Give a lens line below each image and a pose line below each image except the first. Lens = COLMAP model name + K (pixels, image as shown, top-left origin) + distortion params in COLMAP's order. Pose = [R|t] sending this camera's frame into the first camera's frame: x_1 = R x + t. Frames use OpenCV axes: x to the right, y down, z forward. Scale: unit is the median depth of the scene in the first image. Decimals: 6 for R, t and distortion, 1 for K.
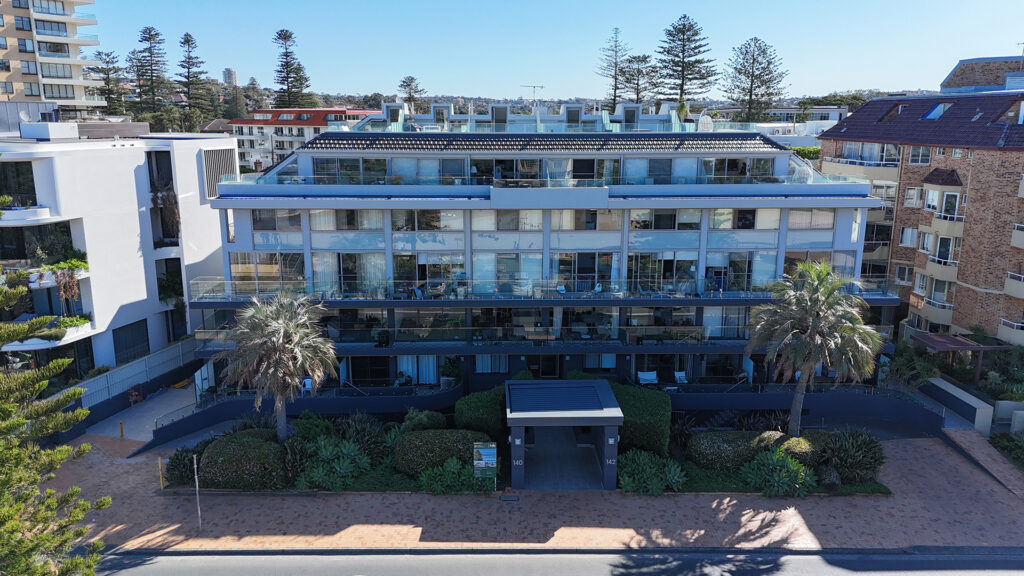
lens RADIAL K [[747.9, 0, 508.8], [0, 747.9, 287.5], [0, 0, 1]] dist [0.057183, -0.010242]
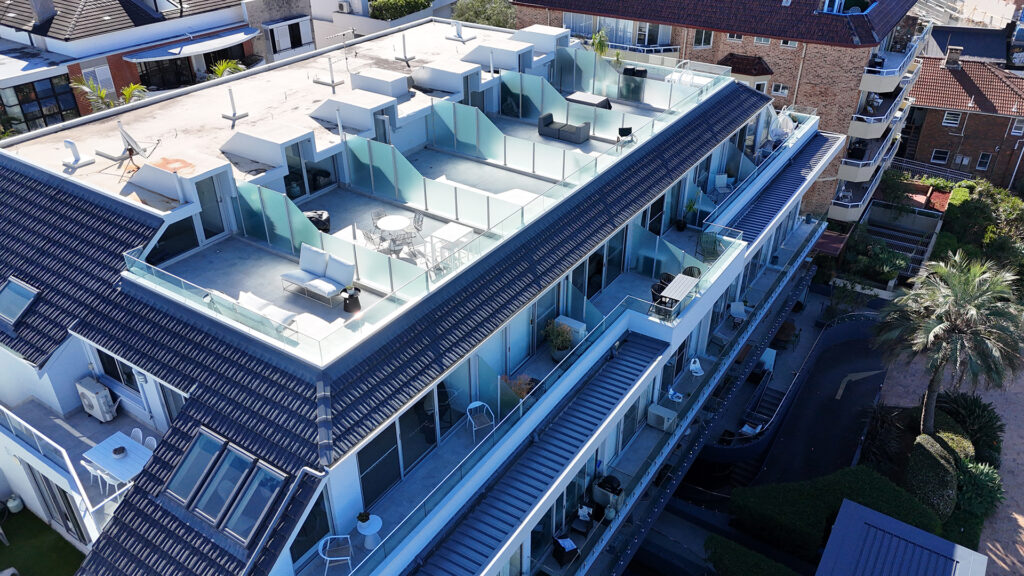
lens RADIAL K [[747.9, 0, 513.1], [0, 747.9, 287.4], [0, 0, 1]] dist [0.057183, -0.010242]
pose [[0.562464, -0.429514, 0.706507, -0.426131], [0.176223, 0.897126, 0.405105, -0.368166], [-0.807824, -0.103354, 0.580291, 0.737345]]
